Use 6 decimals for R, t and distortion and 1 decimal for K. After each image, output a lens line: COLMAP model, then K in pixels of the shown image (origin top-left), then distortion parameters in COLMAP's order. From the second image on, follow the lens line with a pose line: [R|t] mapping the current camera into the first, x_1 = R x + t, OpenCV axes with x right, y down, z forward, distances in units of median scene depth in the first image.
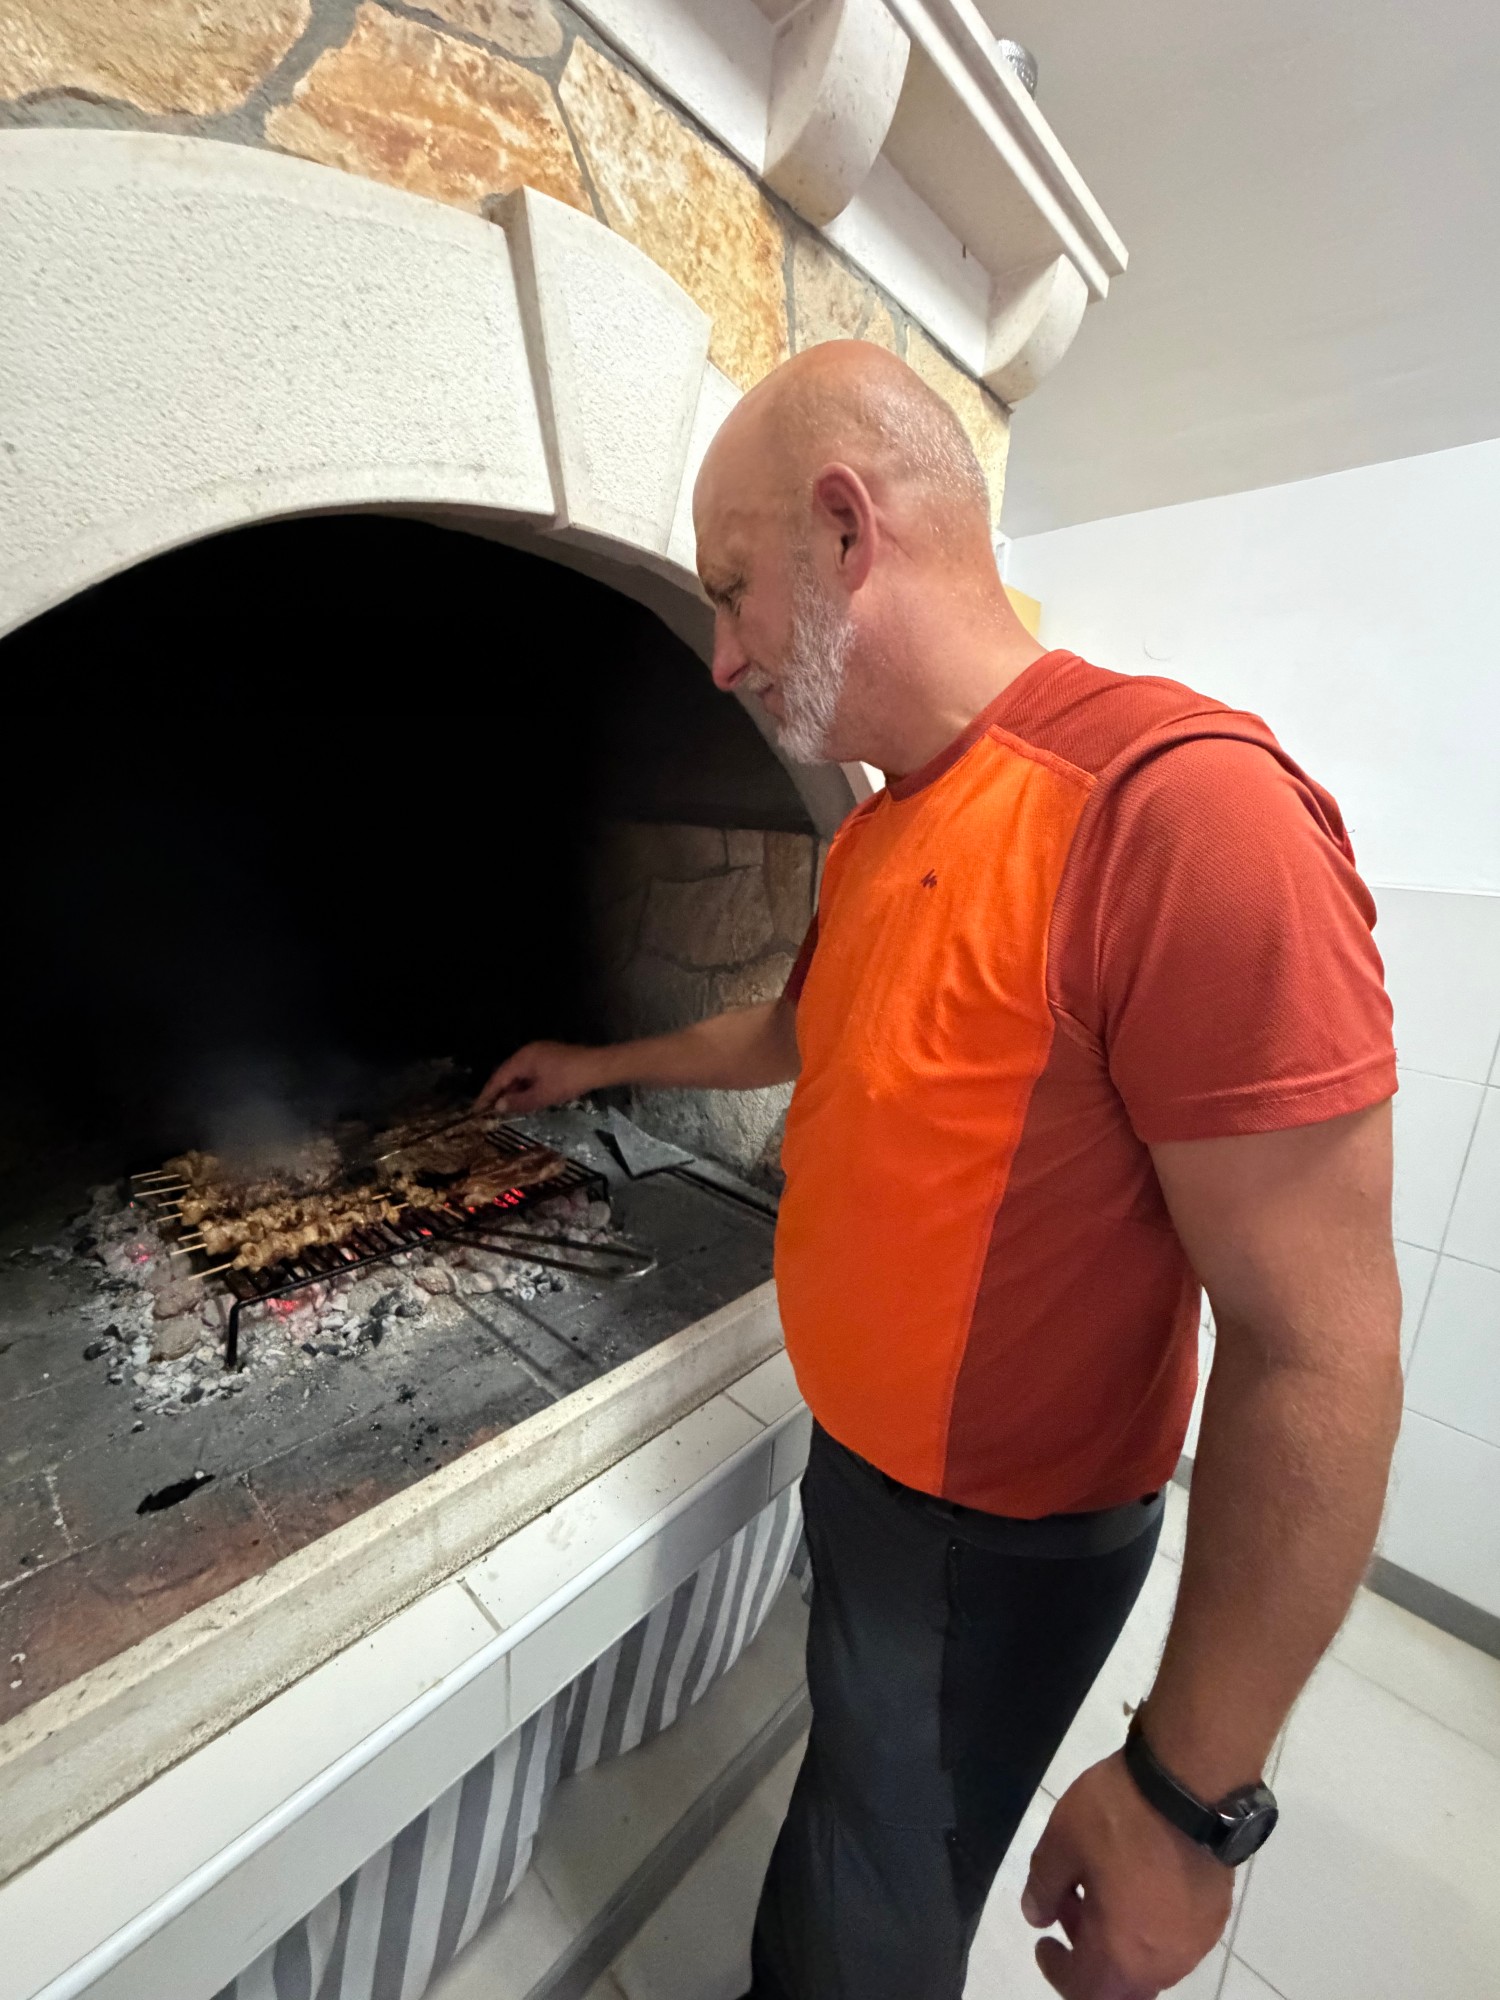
lens RADIAL K [[799.2, 0, 750.0], [0, 799.2, 1000.0], [0, 0, 1]] dist [0.000153, 0.000008]
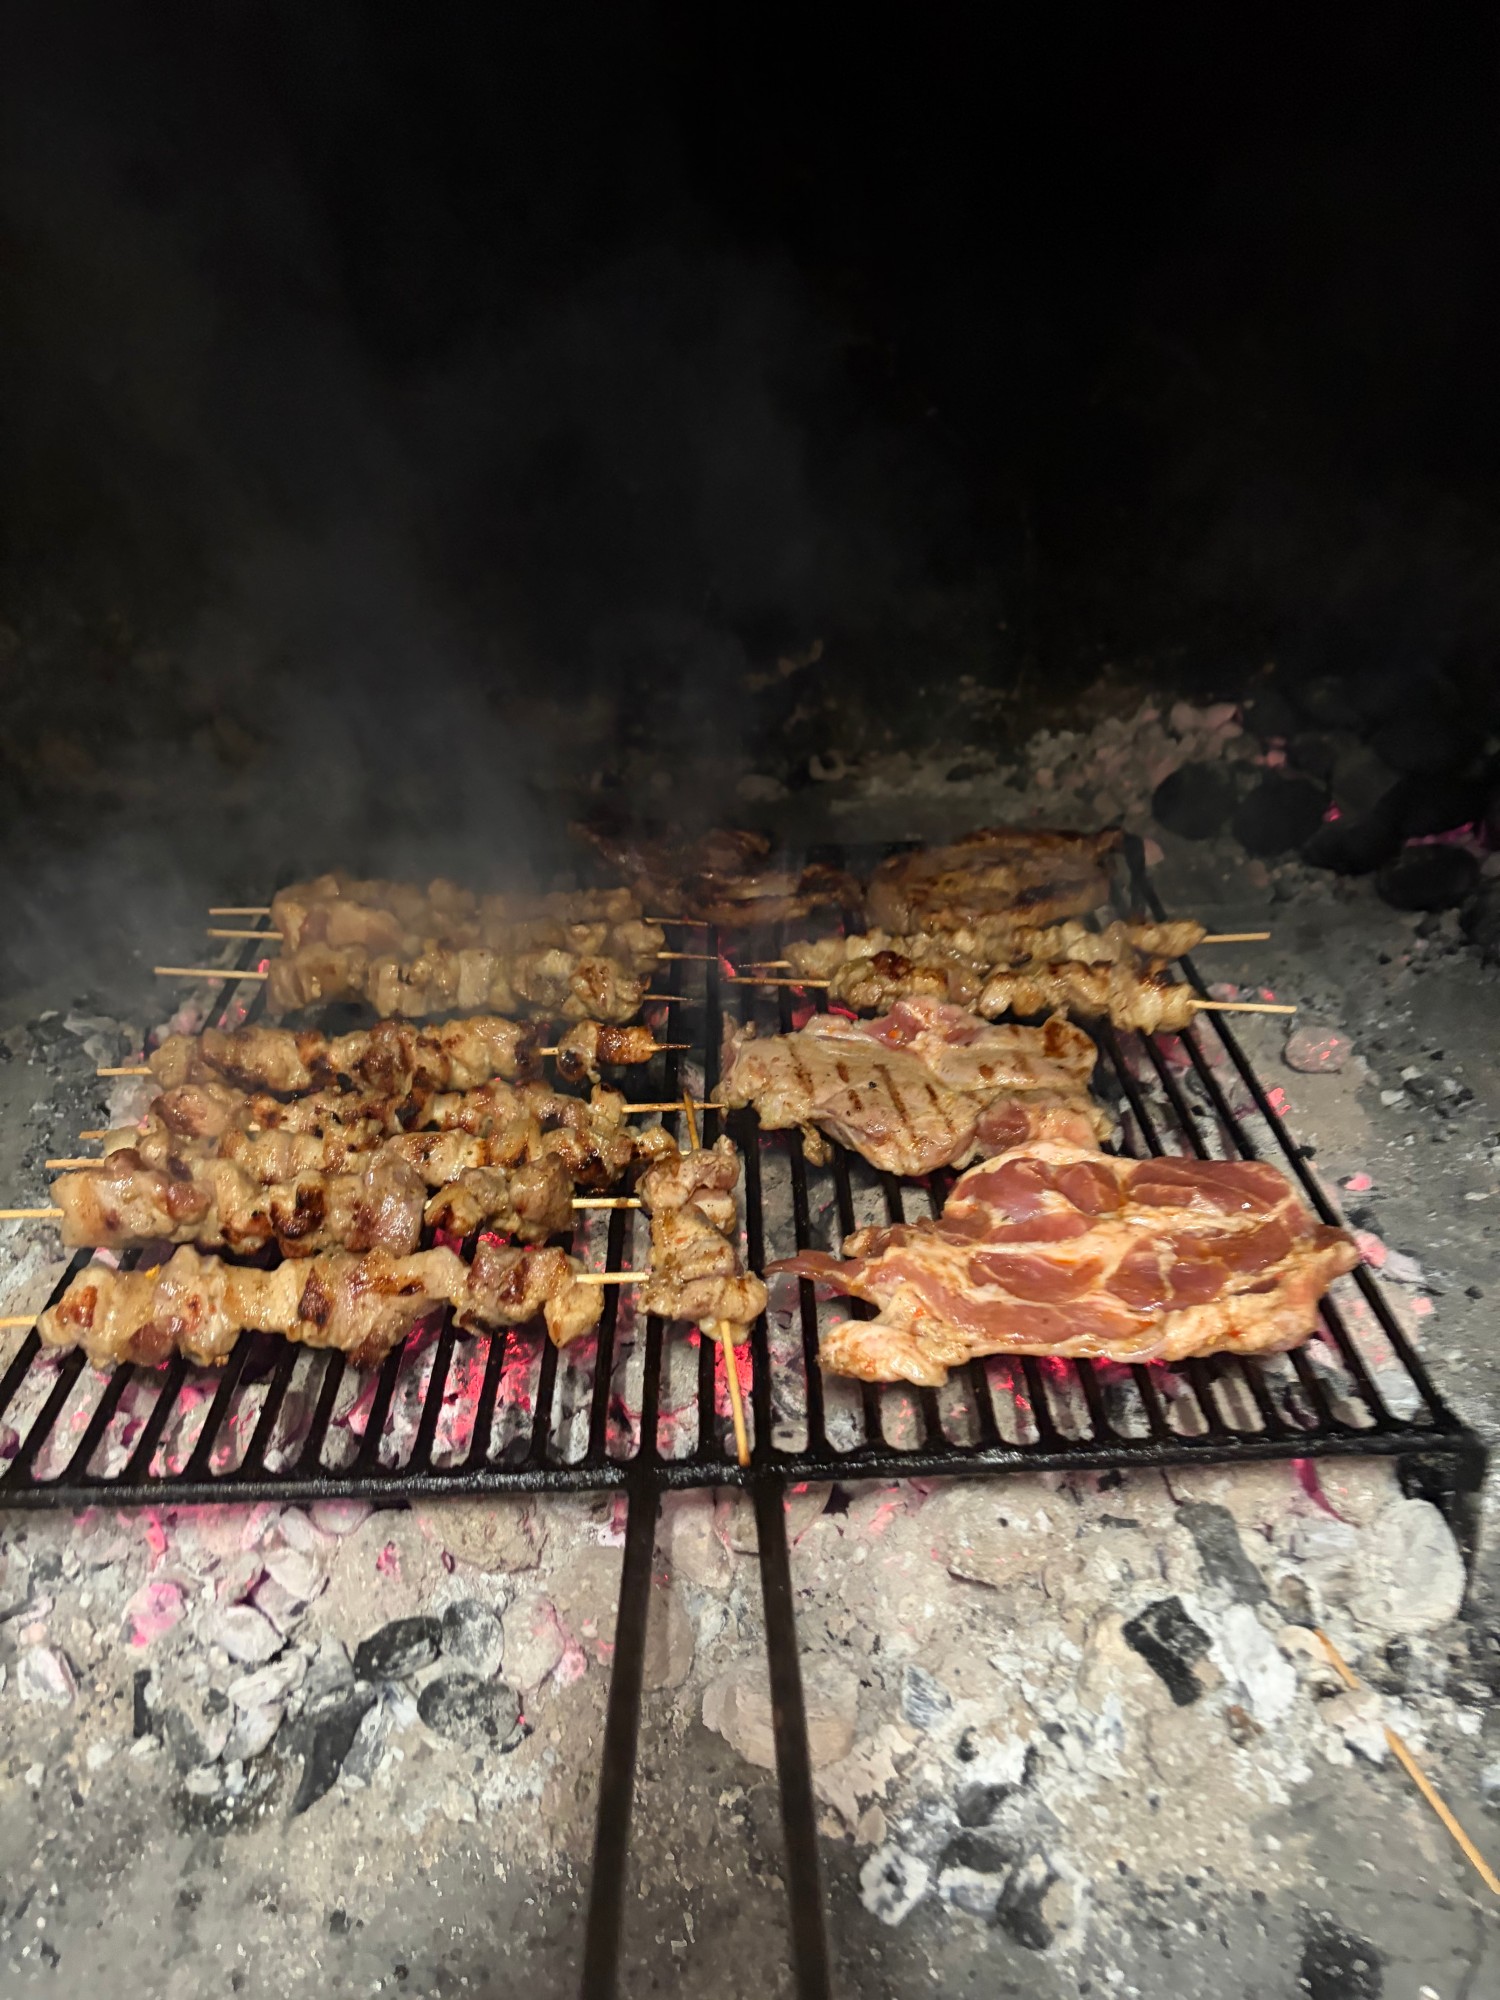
lens RADIAL K [[1582.6, 0, 750.0], [0, 1582.6, 1000.0], [0, 0, 1]] dist [-0.005357, -0.002496]
pose [[0.690374, 0.296173, -0.660050, -0.079408], [-0.098226, 0.942285, 0.320078, -0.005620], [0.716754, -0.156139, 0.679621, 0.661557]]
